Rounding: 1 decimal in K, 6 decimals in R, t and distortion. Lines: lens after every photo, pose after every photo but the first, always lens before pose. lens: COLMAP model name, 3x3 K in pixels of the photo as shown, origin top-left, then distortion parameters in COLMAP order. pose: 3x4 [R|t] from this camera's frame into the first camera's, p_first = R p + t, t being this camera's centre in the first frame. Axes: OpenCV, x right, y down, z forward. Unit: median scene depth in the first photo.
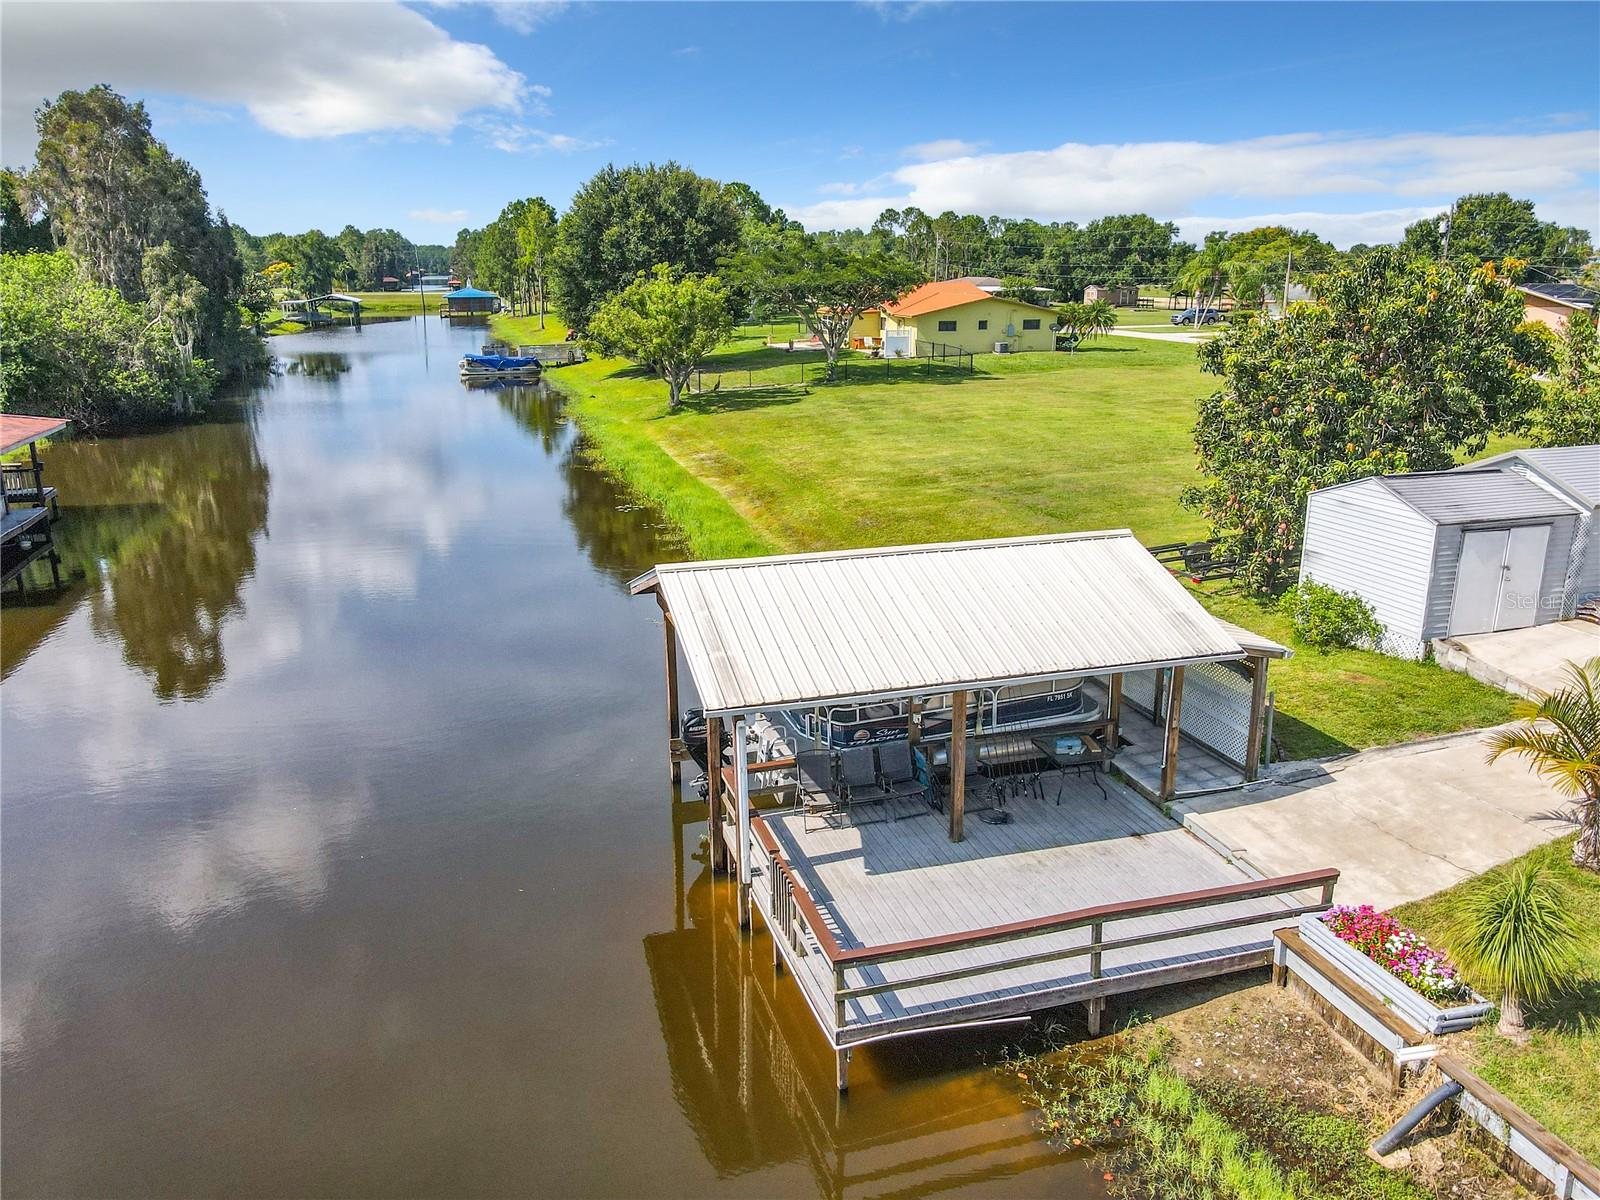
lens RADIAL K [[1173.2, 0, 793.0], [0, 1173.2, 604.7], [0, 0, 1]] dist [0.007104, -0.008946]
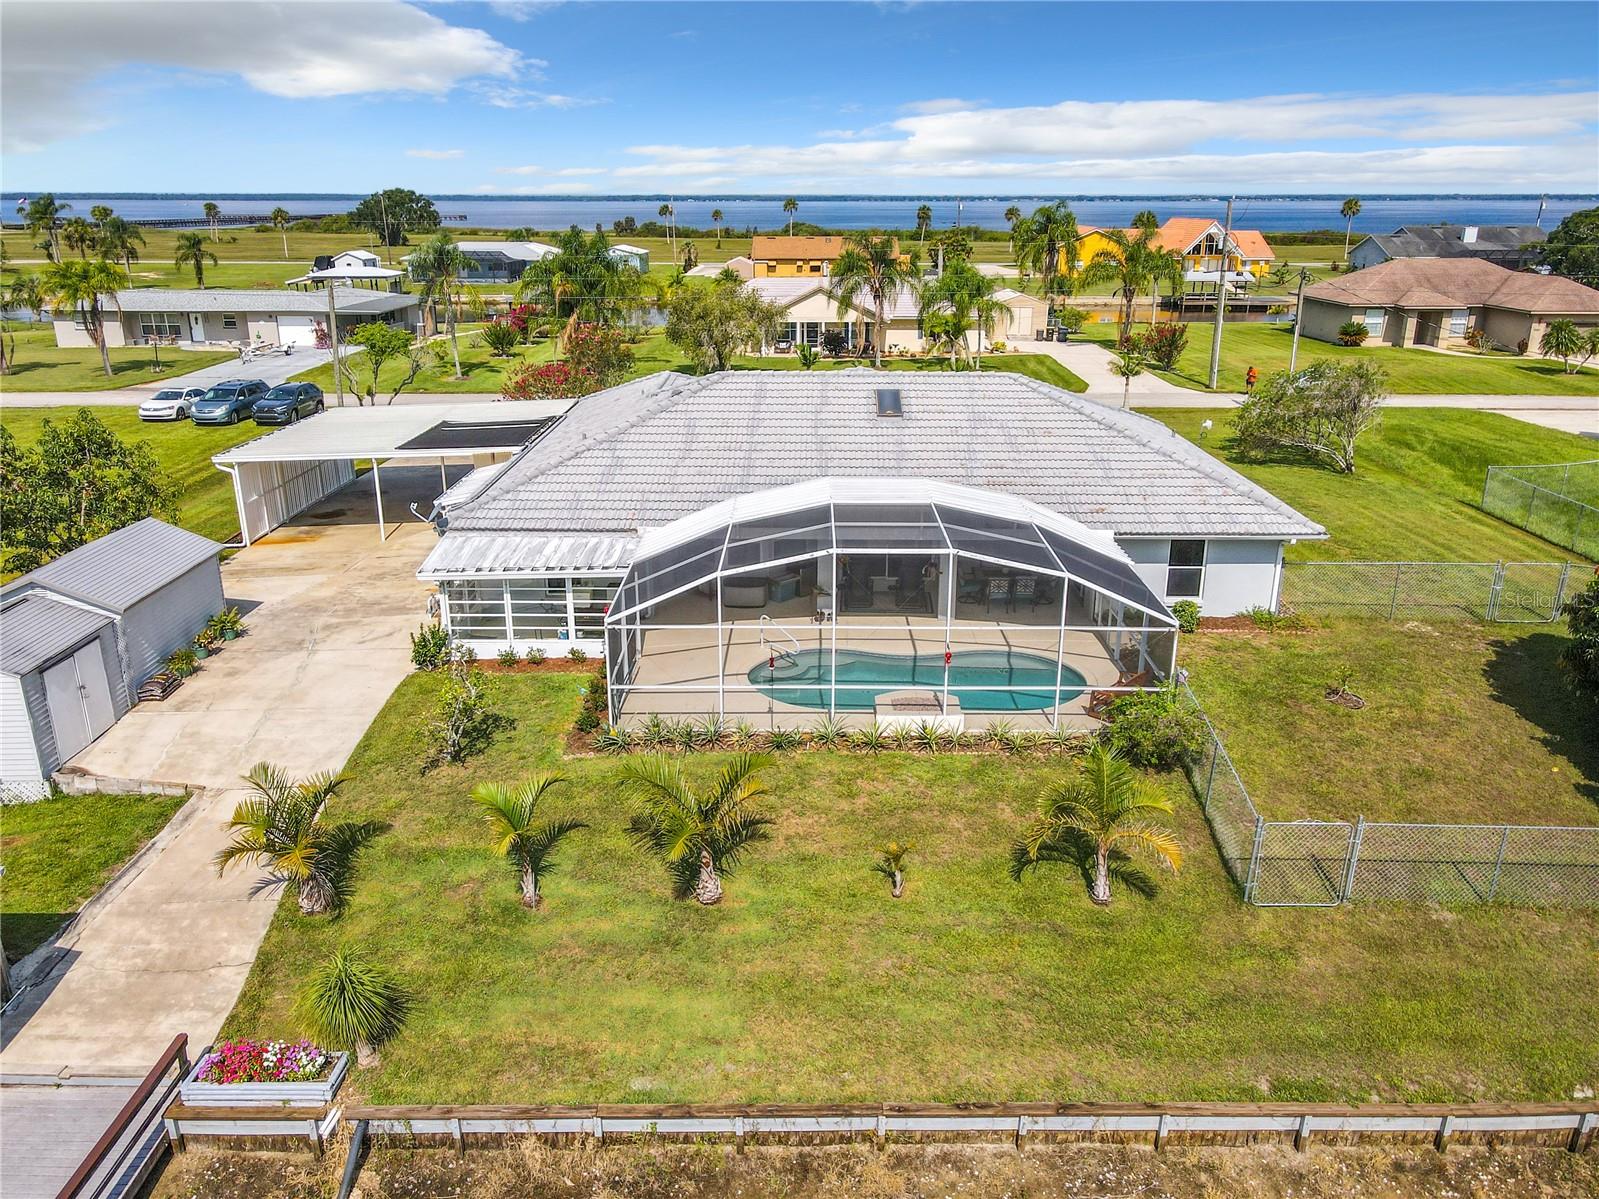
lens RADIAL K [[1172.5, 0, 797.1], [0, 1172.5, 597.5], [0, 0, 1]] dist [0.007104, -0.008946]
pose [[0.283296, -0.293838, 0.912909, -0.295231], [0.267285, 0.938380, 0.219092, -0.269081], [-0.921033, 0.181940, 0.344378, -0.034421]]
